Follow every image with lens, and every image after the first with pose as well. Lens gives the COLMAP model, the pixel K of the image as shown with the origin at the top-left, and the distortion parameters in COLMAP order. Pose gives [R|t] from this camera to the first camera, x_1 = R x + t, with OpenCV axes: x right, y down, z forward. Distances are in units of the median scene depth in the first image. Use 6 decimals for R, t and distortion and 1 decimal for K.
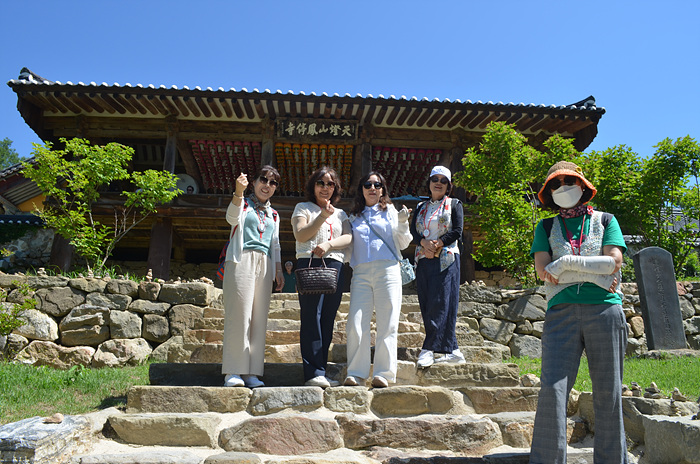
lens RADIAL K [[568.0, 0, 349.9], [0, 568.0, 243.7], [0, 0, 1]] dist [-0.080736, 0.011246]
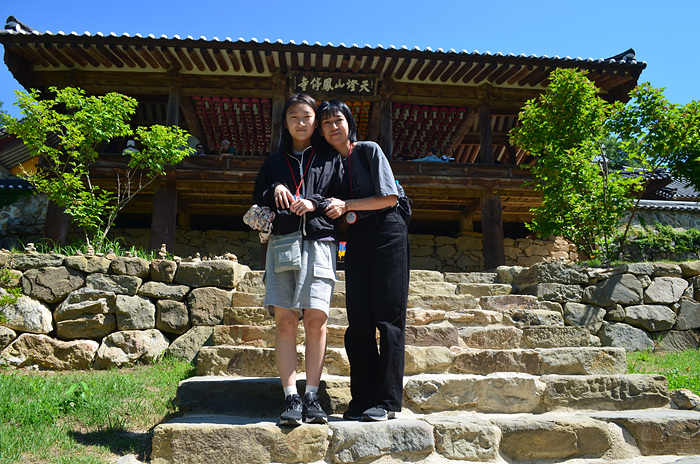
lens RADIAL K [[568.0, 0, 349.9], [0, 568.0, 243.7], [0, 0, 1]] dist [-0.080736, 0.011246]
pose [[0.999994, -0.000783, 0.003284, -0.069619], [0.000571, 0.997950, 0.064000, -0.005953], [-0.003327, -0.063998, 0.997944, 0.146108]]
